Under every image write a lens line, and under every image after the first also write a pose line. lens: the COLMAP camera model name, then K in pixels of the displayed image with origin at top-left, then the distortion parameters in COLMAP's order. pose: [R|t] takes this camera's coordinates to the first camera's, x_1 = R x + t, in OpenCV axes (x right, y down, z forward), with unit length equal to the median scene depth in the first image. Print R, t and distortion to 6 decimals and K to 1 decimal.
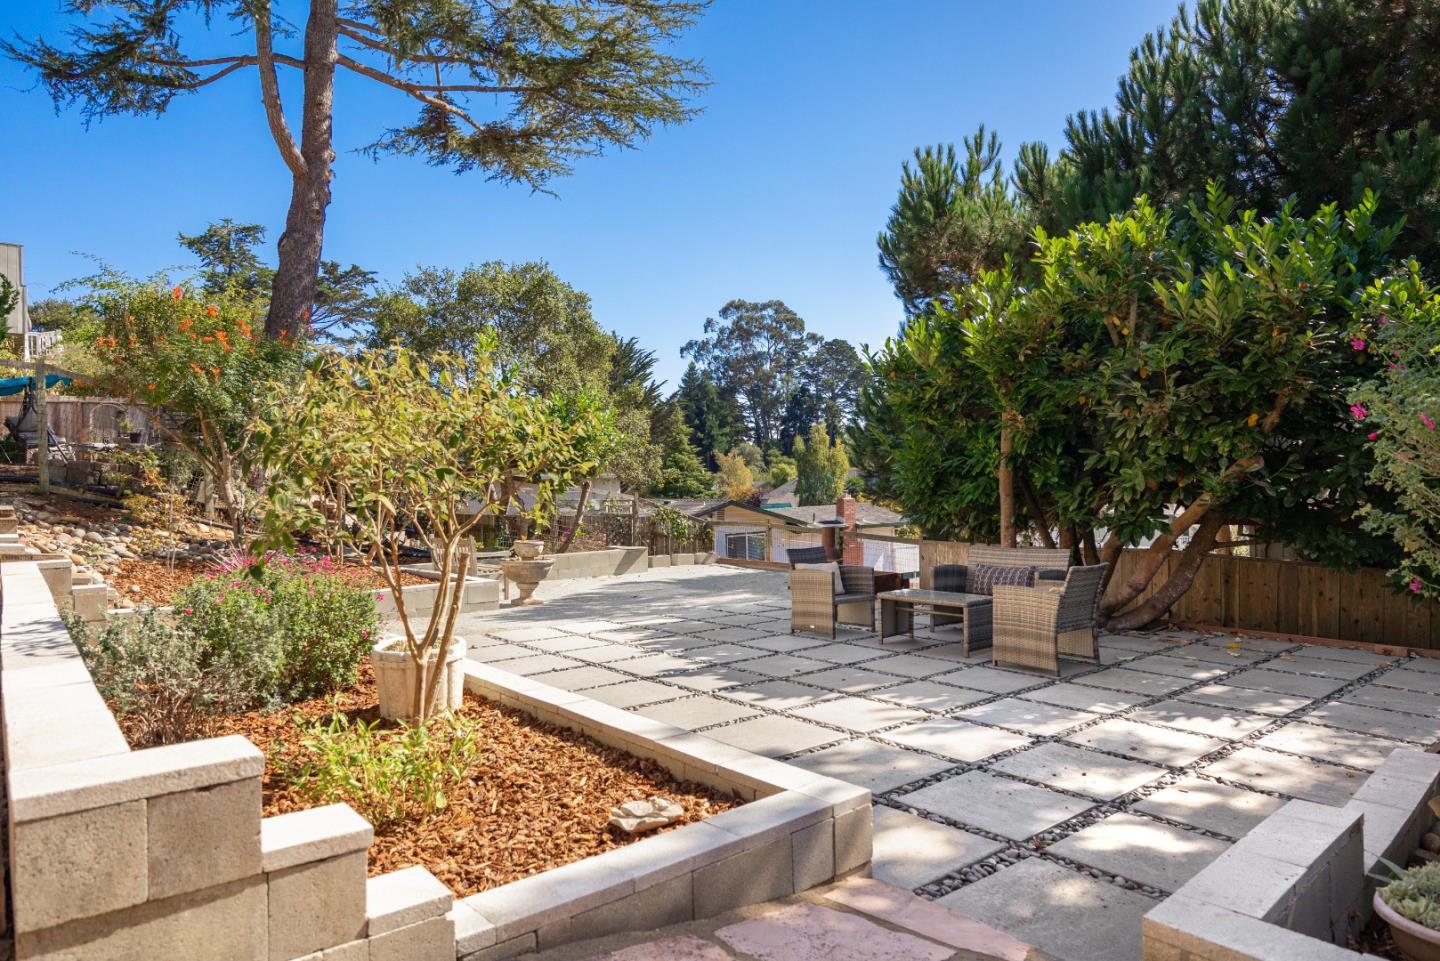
lens RADIAL K [[808.2, 0, 725.1], [0, 808.2, 462.4], [0, 0, 1]] dist [-0.001973, -0.000639]
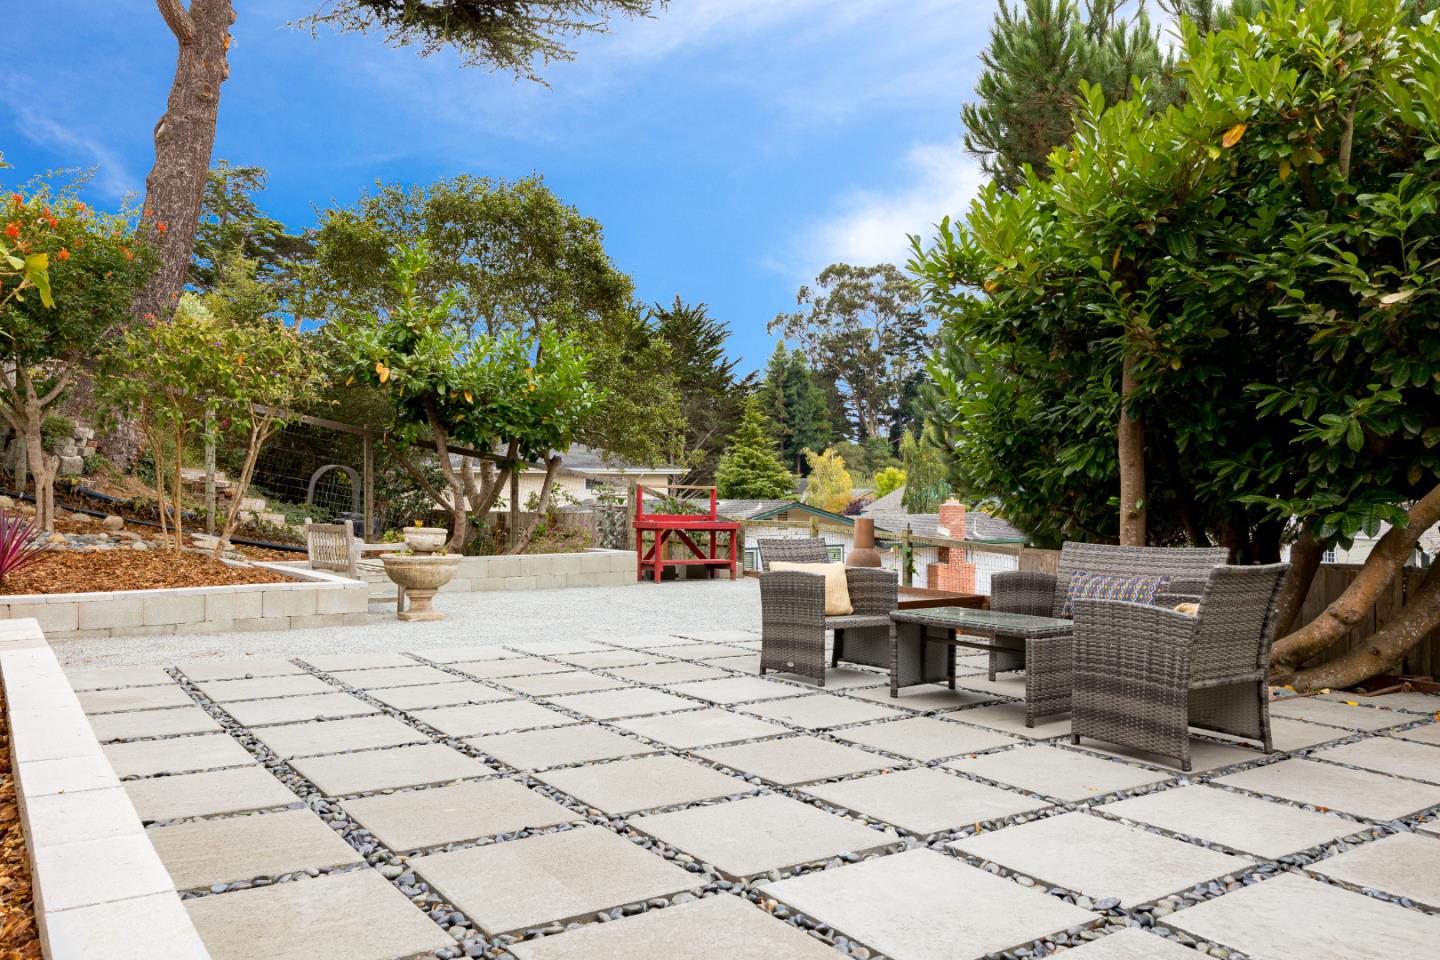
lens RADIAL K [[1003.6, 0, 729.4], [0, 1003.6, 443.8], [0, 0, 1]] dist [-0.000453, -0.007198]
pose [[0.995927, 0.018230, -0.088299, 0.110256], [-0.019943, 0.999629, -0.018556, 0.045062], [0.087928, 0.020242, 0.995921, 0.206089]]
